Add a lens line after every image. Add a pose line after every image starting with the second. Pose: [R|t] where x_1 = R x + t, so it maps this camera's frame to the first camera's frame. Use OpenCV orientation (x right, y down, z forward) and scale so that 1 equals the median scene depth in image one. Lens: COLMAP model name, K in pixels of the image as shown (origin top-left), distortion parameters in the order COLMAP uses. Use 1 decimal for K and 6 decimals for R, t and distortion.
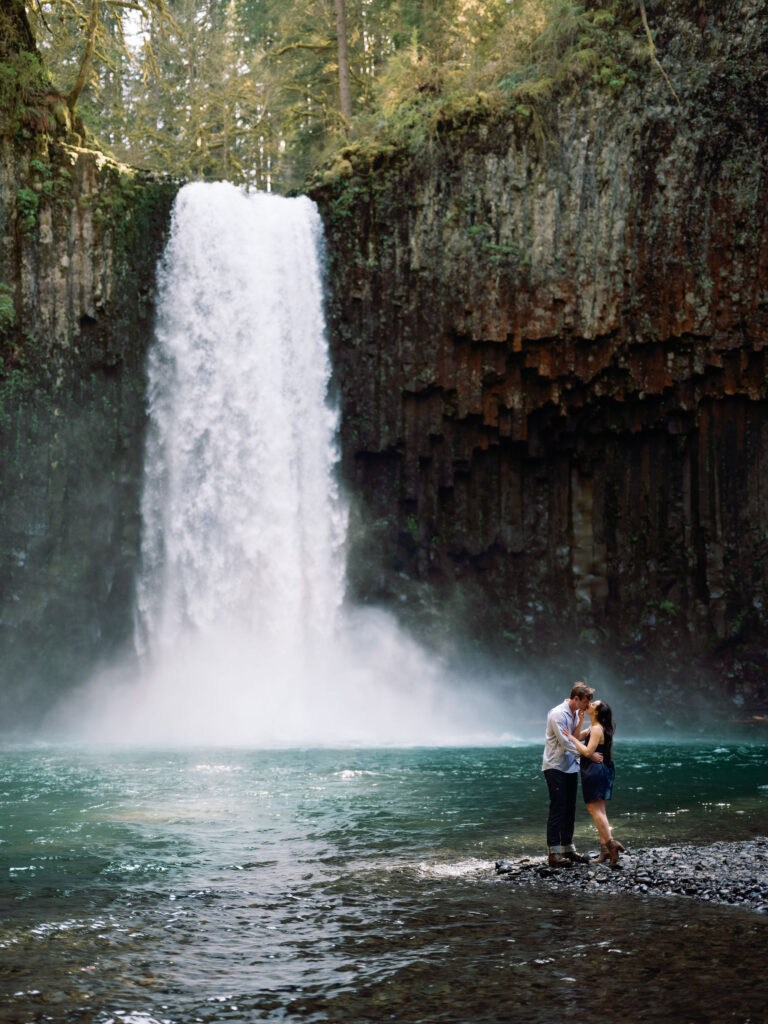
lens RADIAL K [[1458.8, 0, 405.0], [0, 1458.8, 480.8], [0, 0, 1]] dist [0.010681, 0.000000]
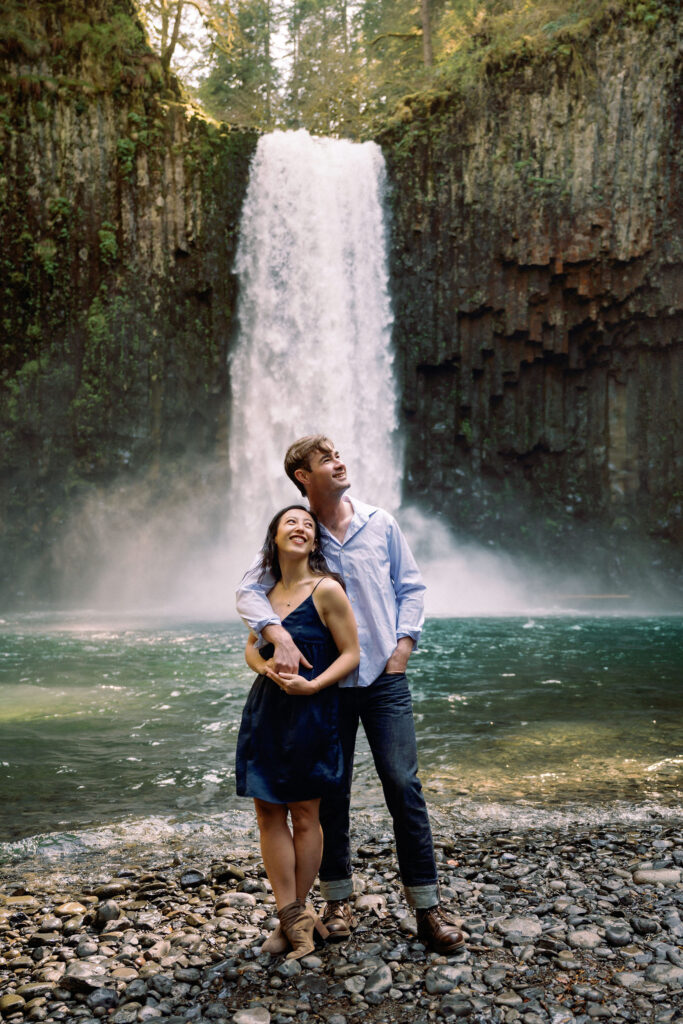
lens RADIAL K [[1031.4, 0, 386.2], [0, 1031.4, 523.6], [0, 0, 1]] dist [0.007415, 0.000000]
pose [[0.991539, -0.000273, -0.129811, 0.048014], [0.013401, 0.994870, 0.100274, 0.022494], [0.129118, -0.101166, 0.986455, 0.171552]]
